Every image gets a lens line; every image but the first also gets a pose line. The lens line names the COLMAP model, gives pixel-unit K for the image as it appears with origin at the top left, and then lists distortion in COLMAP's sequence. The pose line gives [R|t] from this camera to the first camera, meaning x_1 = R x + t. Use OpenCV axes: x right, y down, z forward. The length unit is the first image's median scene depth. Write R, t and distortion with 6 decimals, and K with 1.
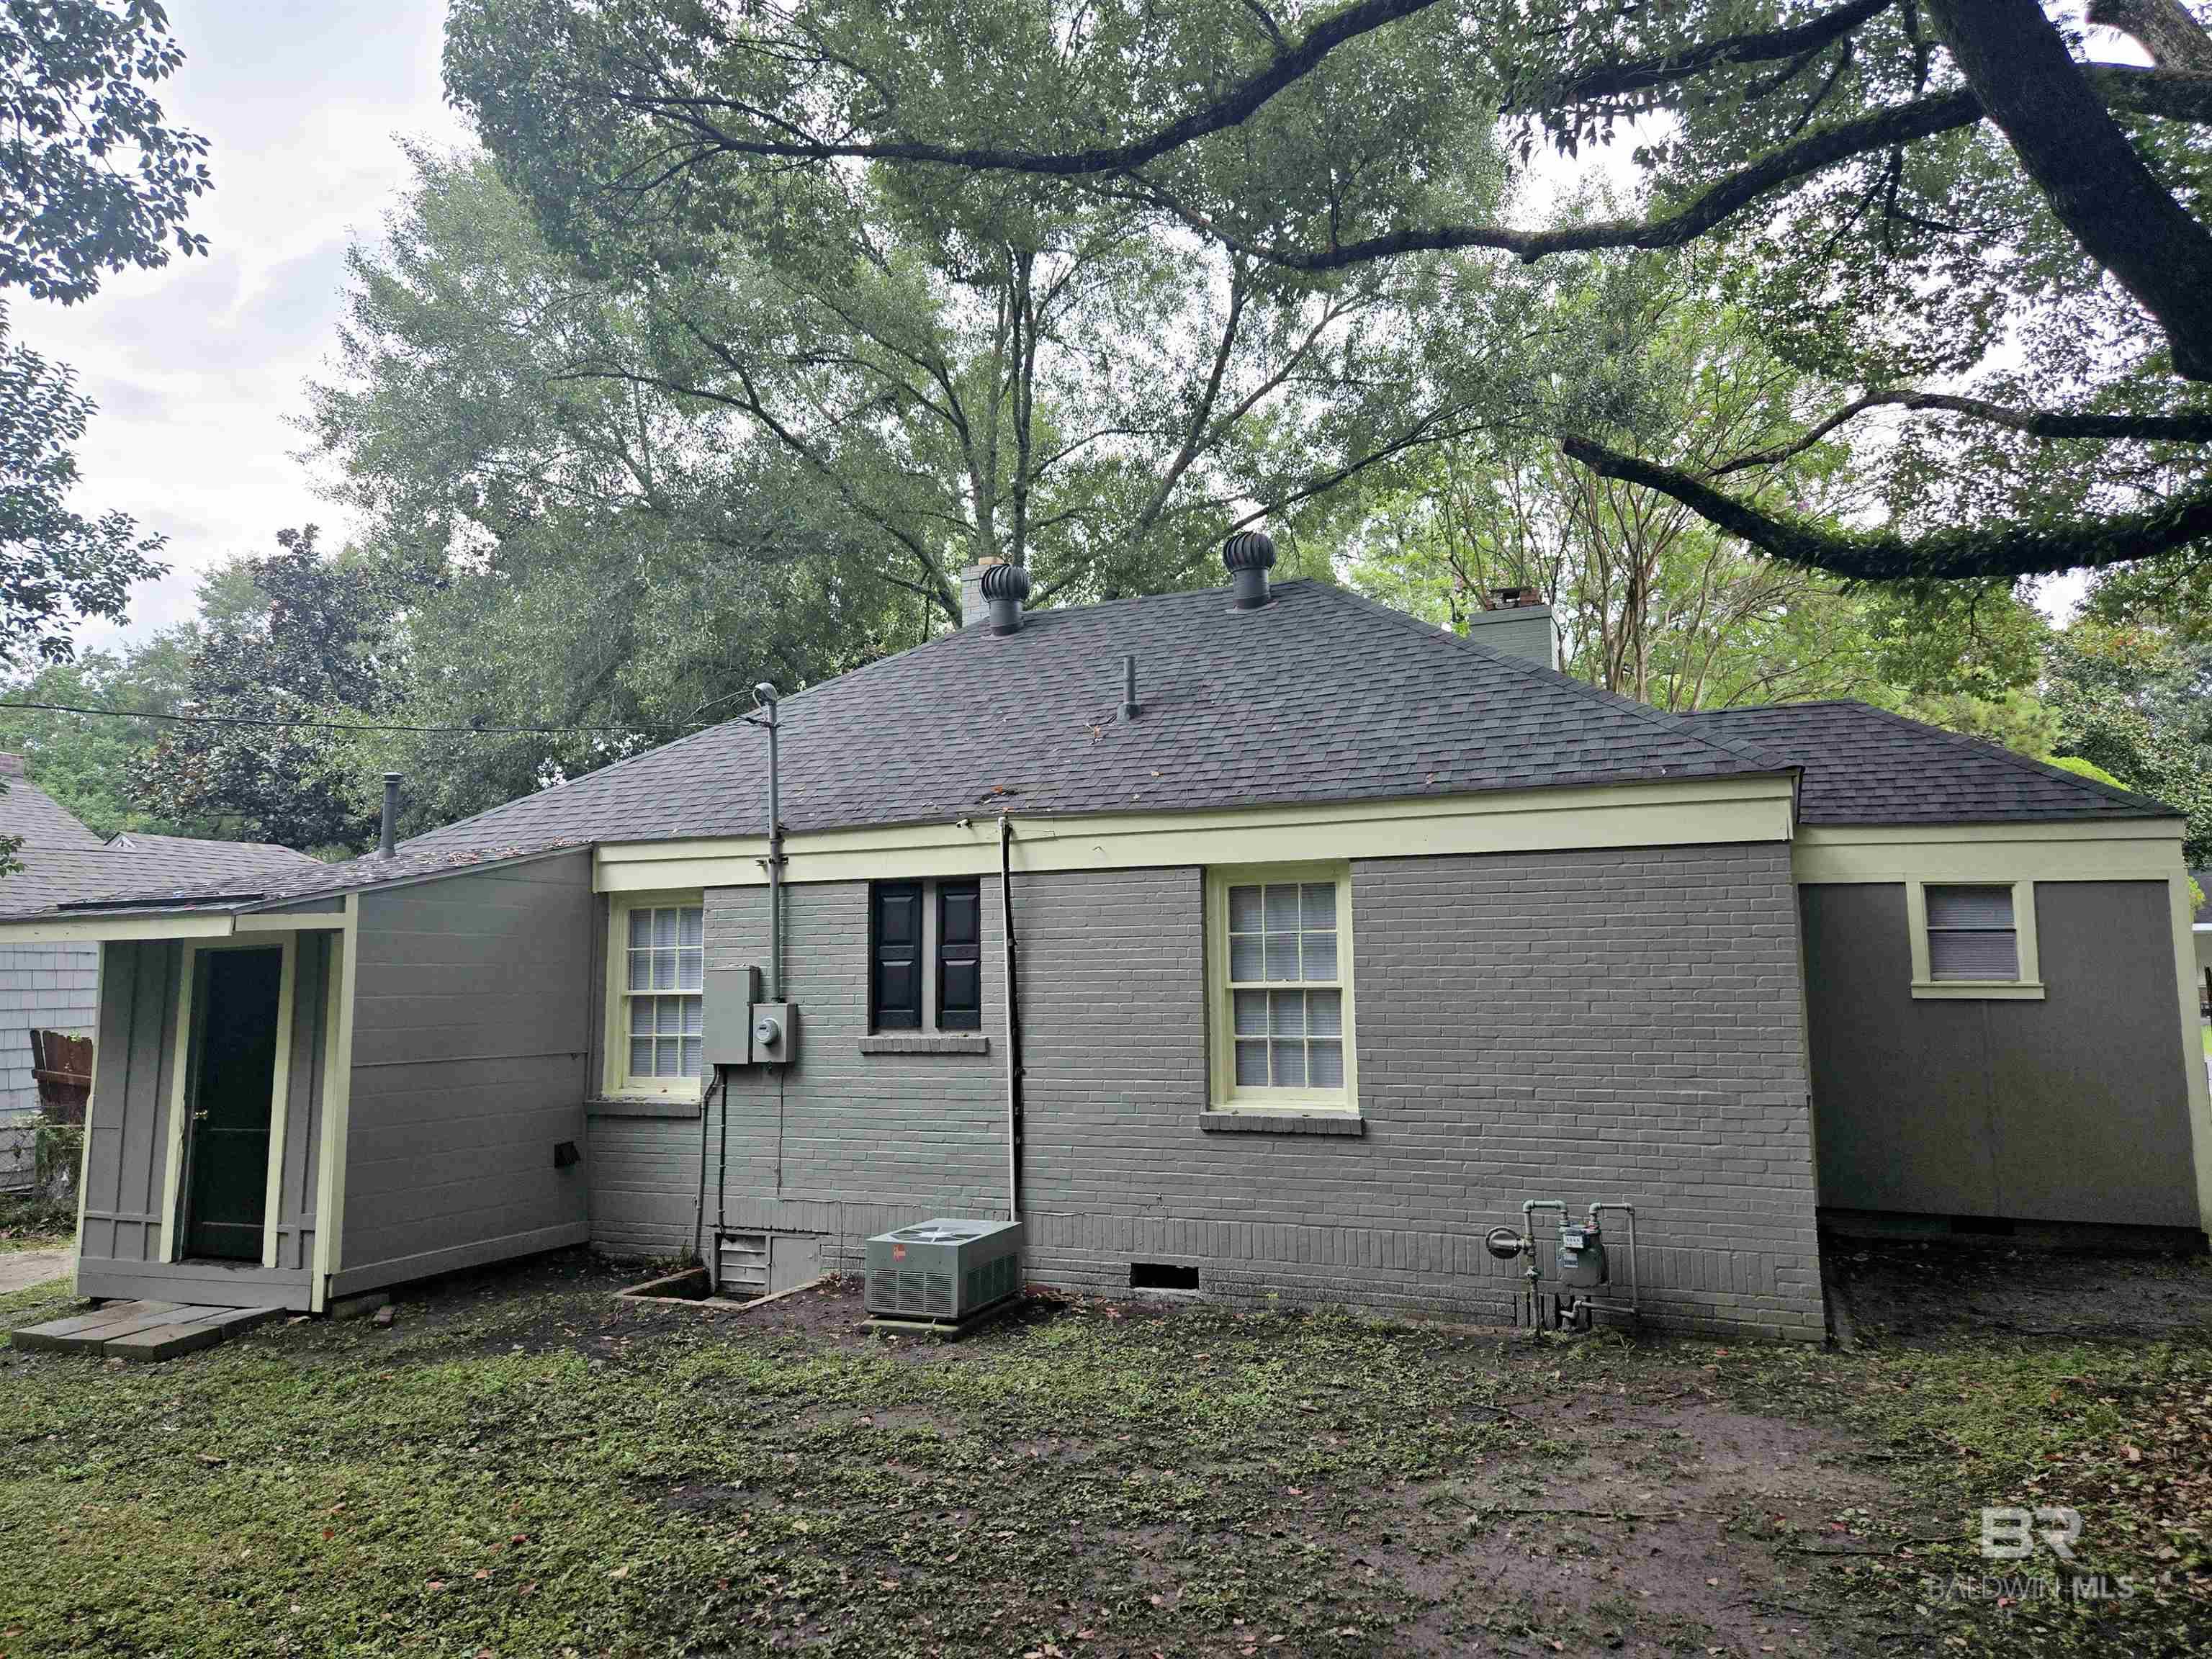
lens RADIAL K [[1528.6, 0, 1101.4], [0, 1528.6, 856.9], [0, 0, 1]] dist [0.085584, 0.001519]
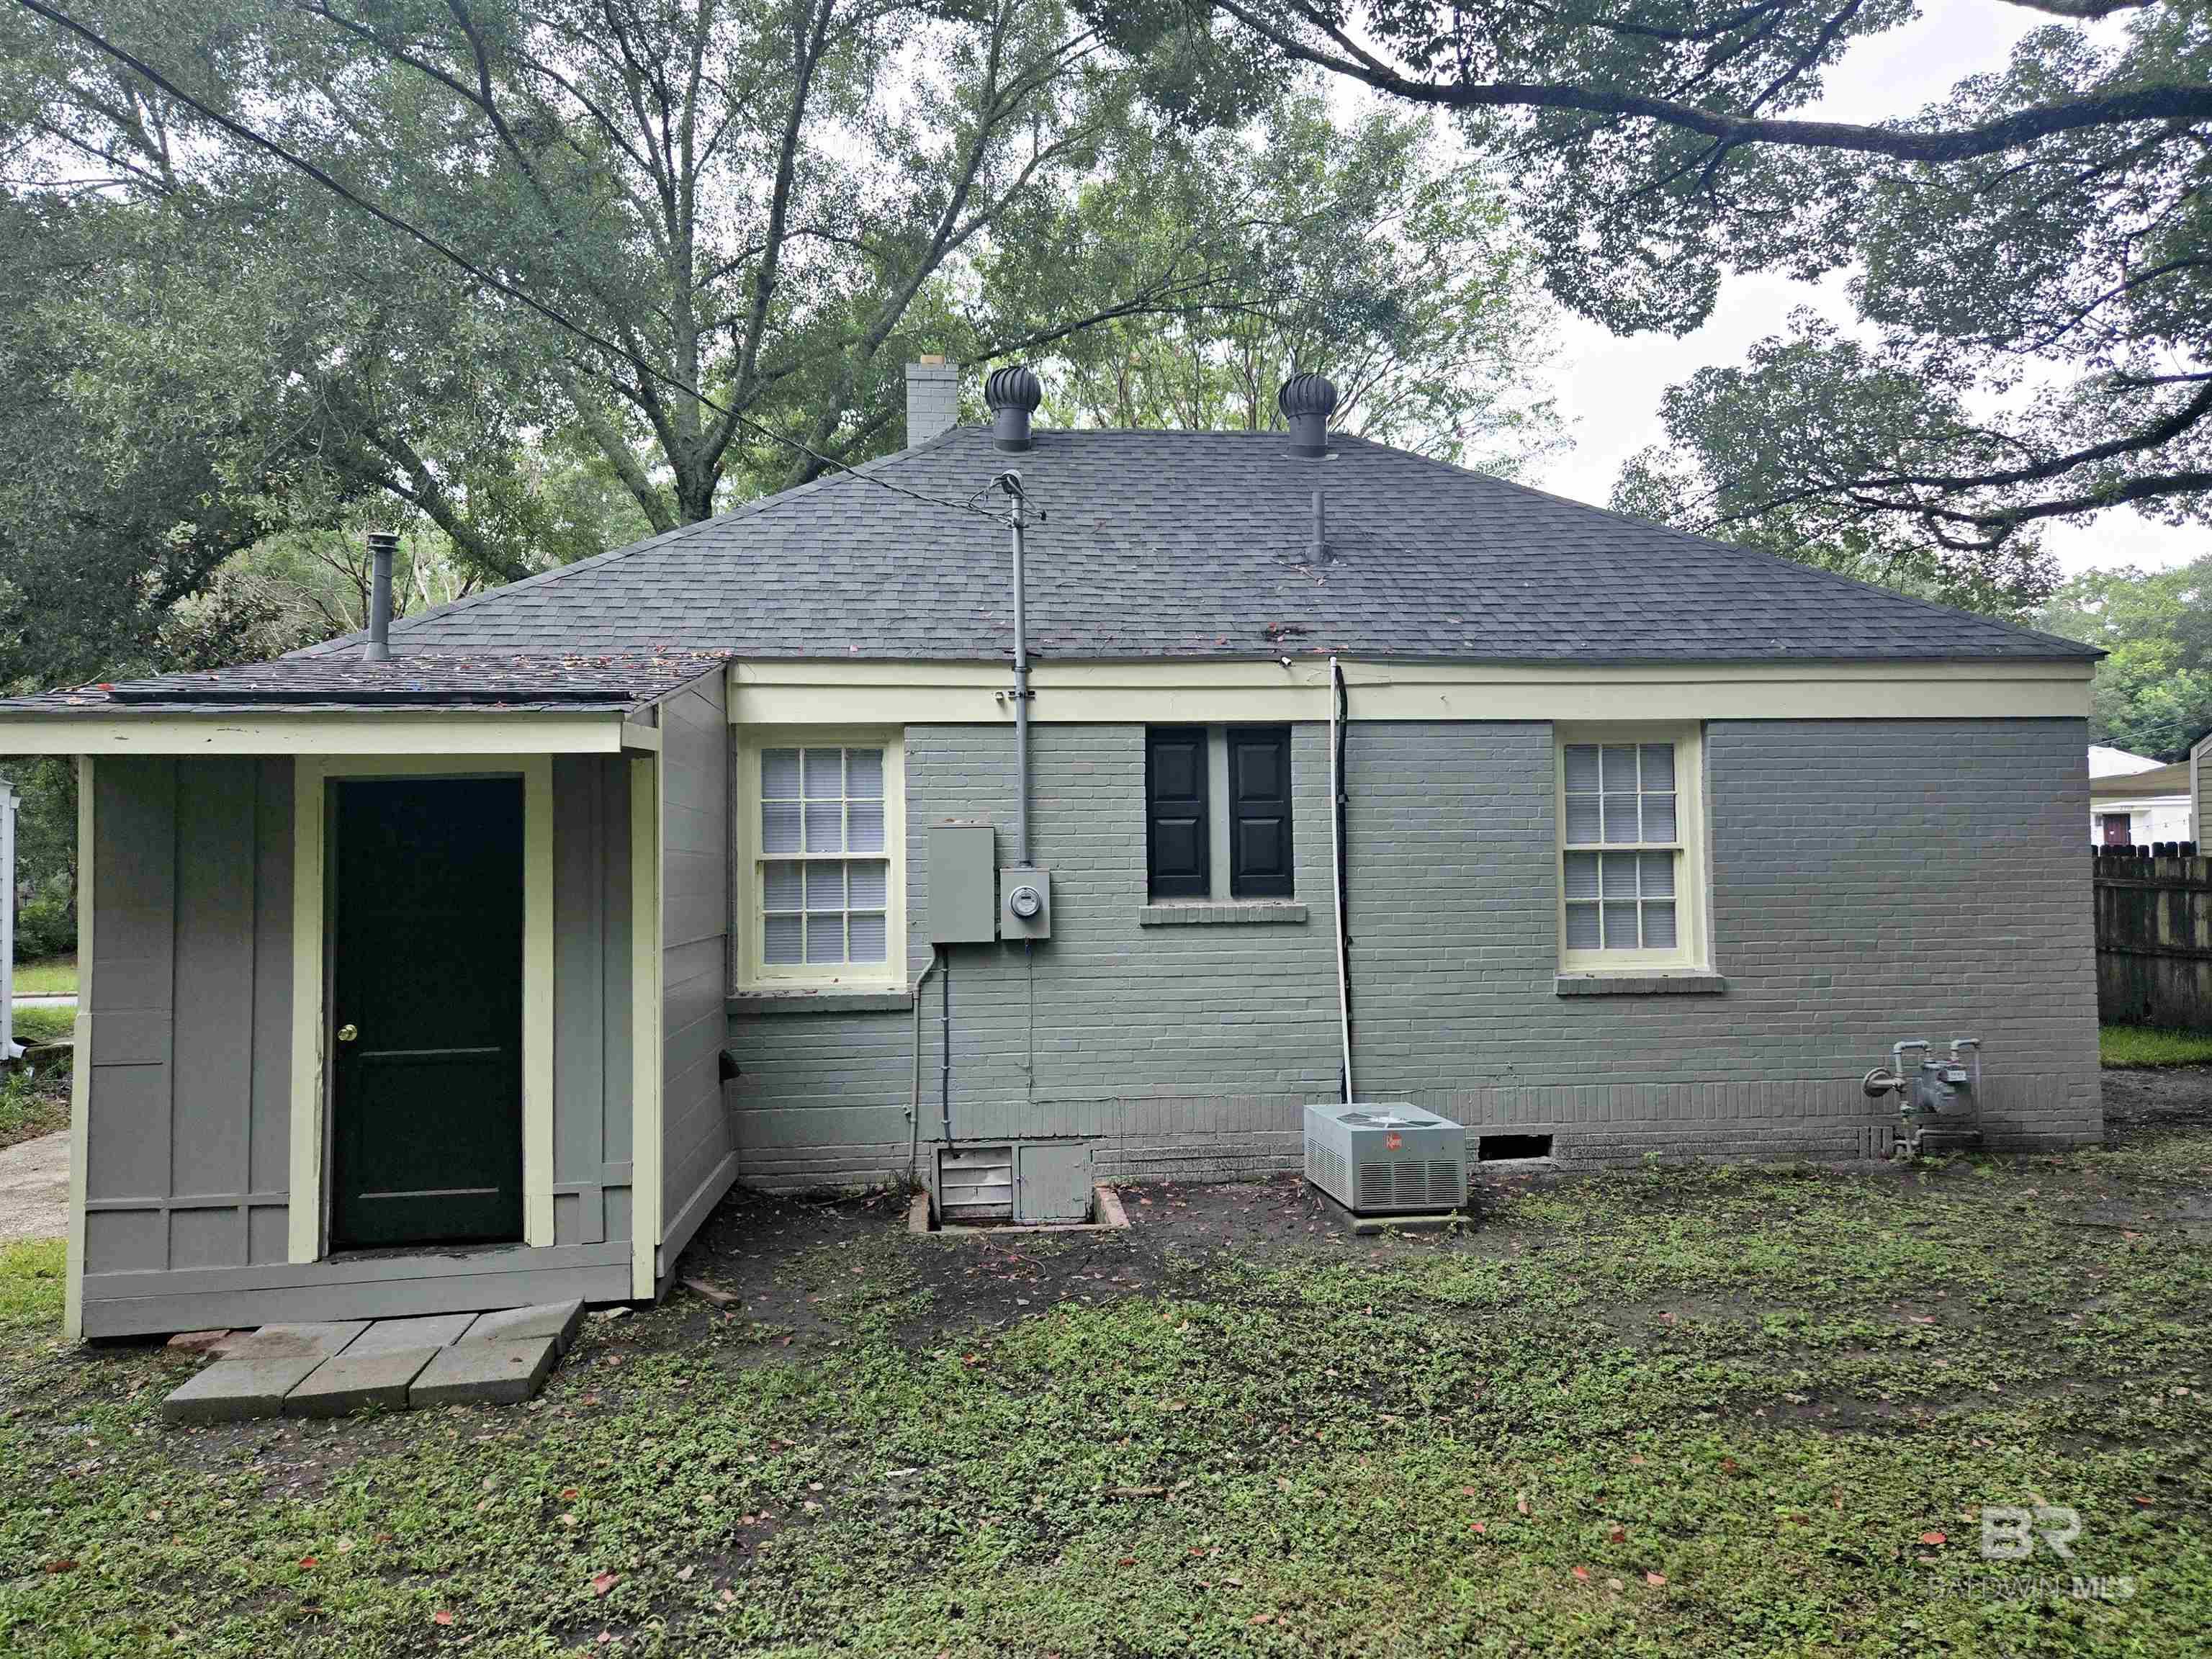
lens RADIAL K [[1517.8, 0, 1117.8], [0, 1517.8, 840.8], [0, 0, 1]] dist [0.074372, -0.061860]
pose [[0.866644, 0.003886, 0.498912, -0.596528], [-0.039352, 0.997387, 0.060588, 0.030498], [-0.497373, -0.072141, 0.864532, 0.283668]]
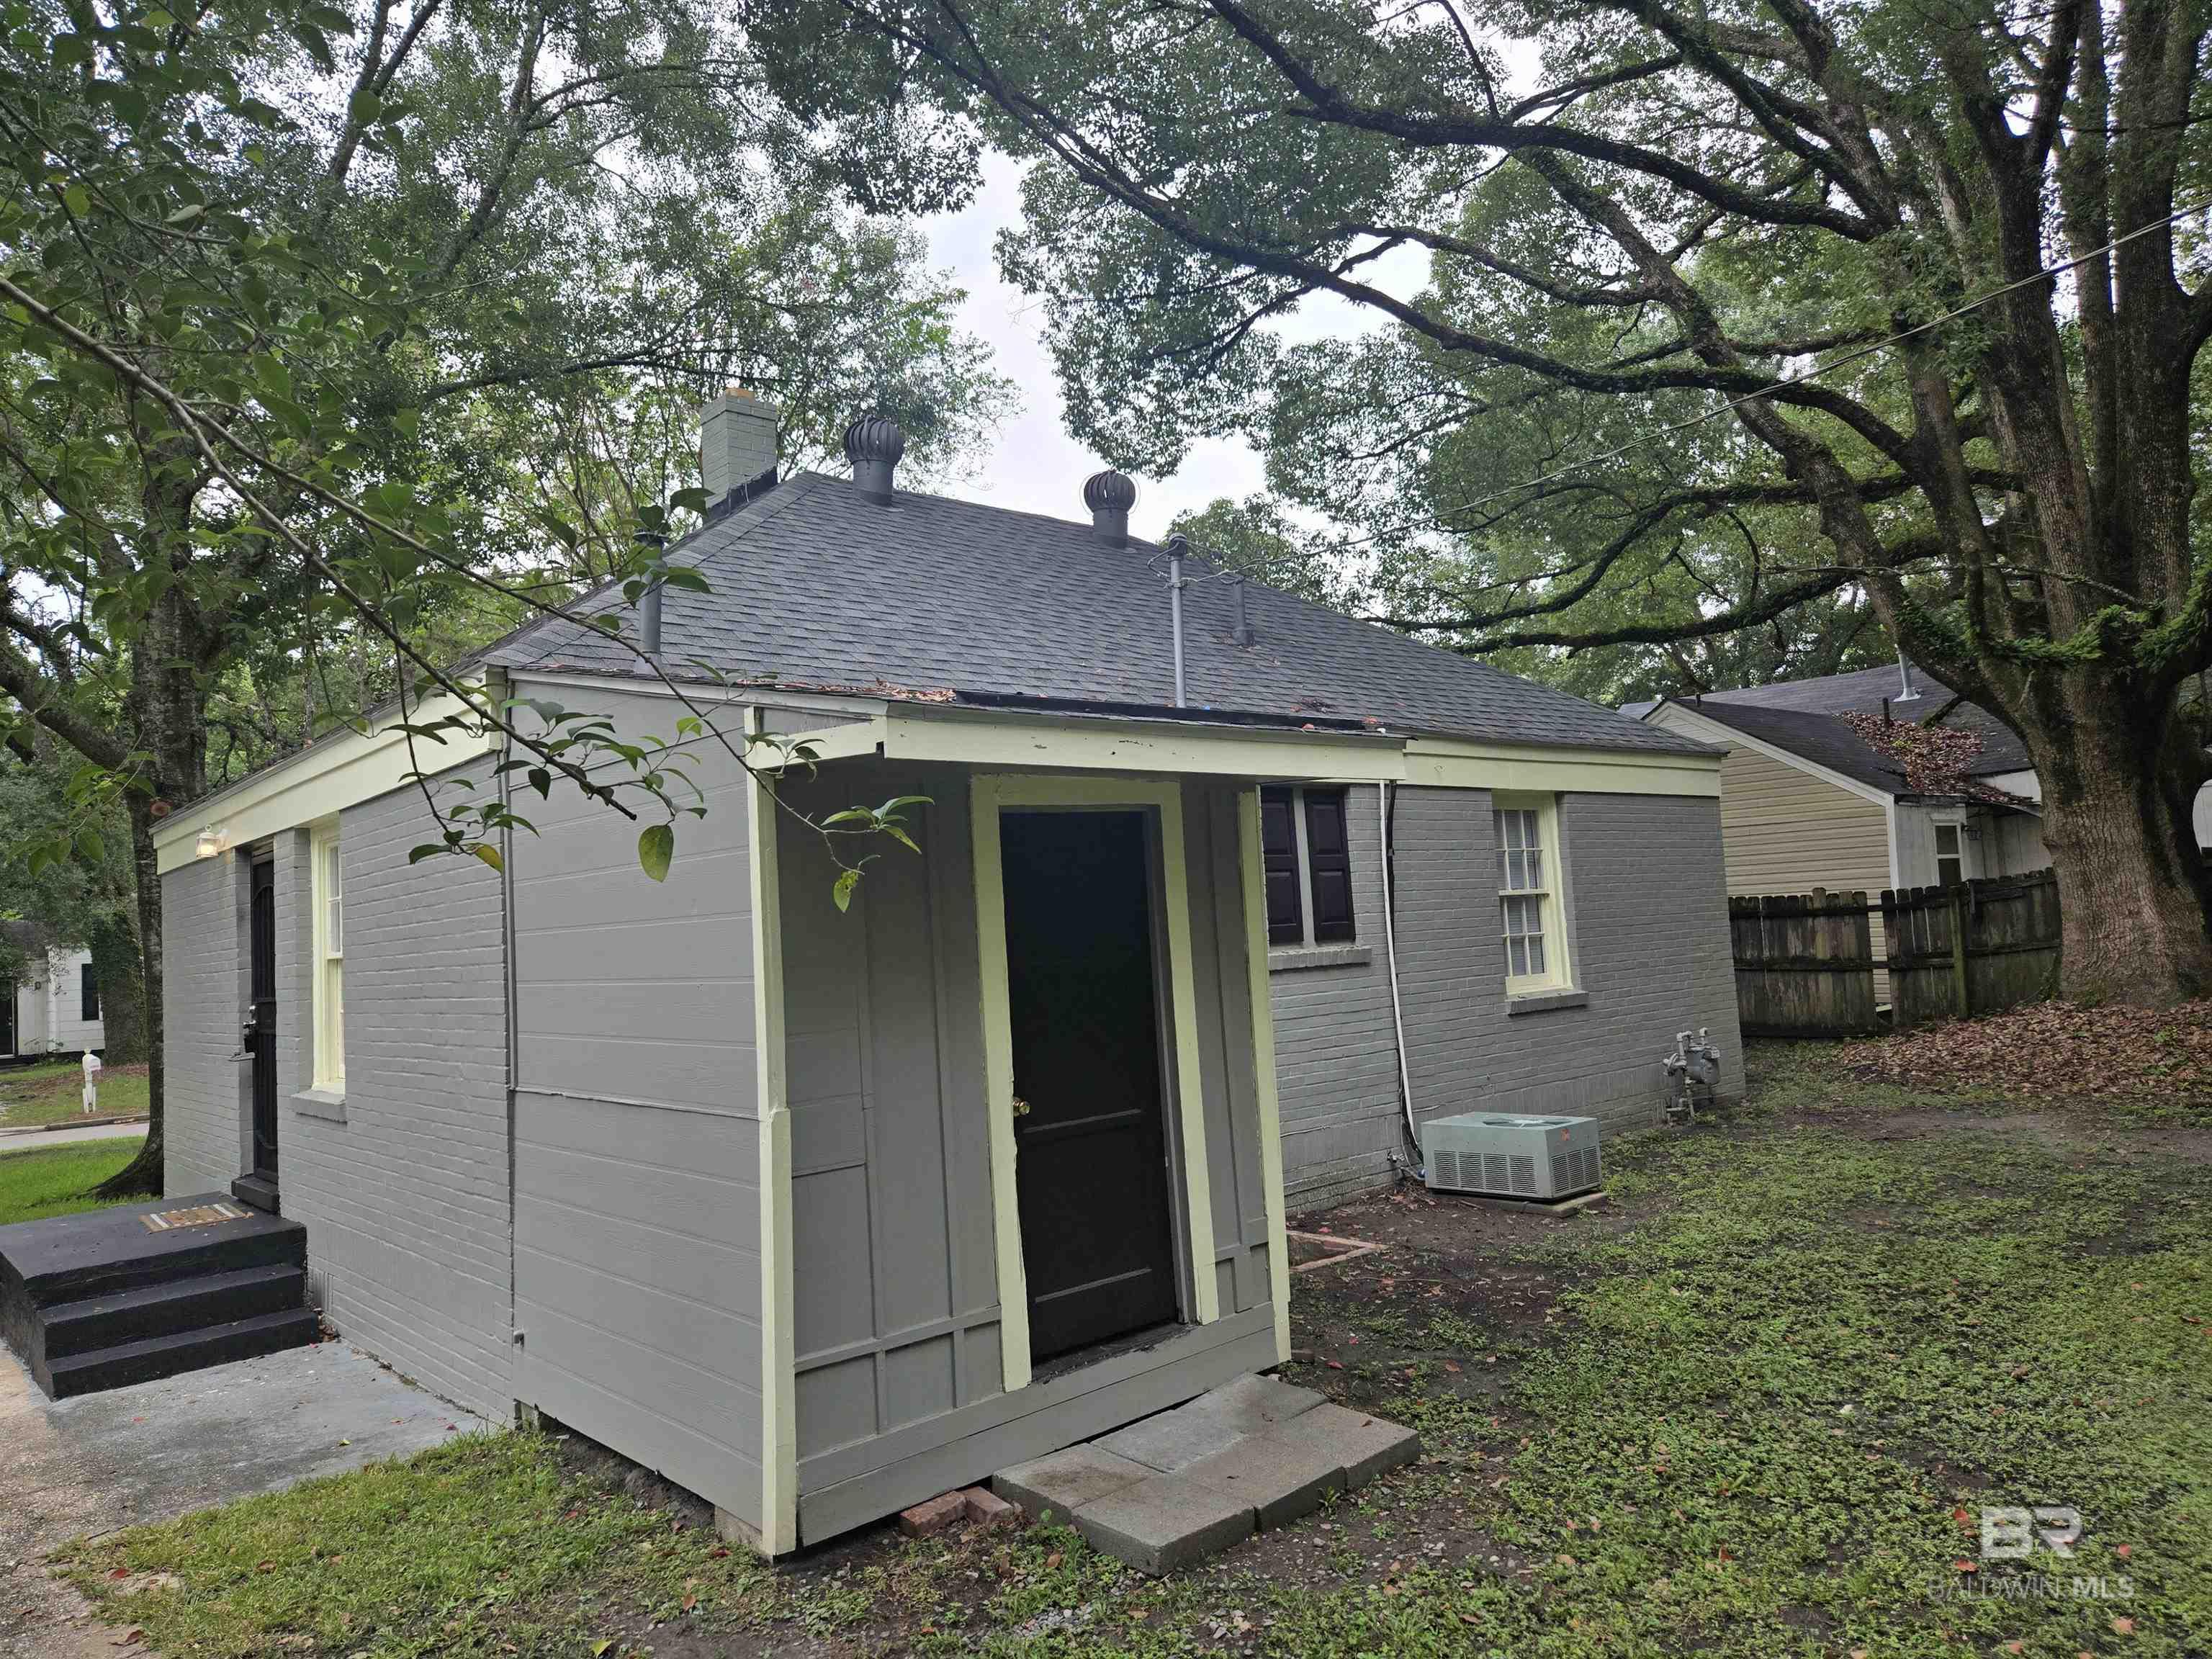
lens RADIAL K [[1517.8, 0, 1117.8], [0, 1517.8, 840.8], [0, 0, 1]] dist [0.074372, -0.061860]
pose [[0.400519, 0.039625, 0.915431, -1.024515], [-0.031492, 0.999070, -0.029467, 0.080875], [-0.915747, -0.017026, 0.401395, 0.733902]]
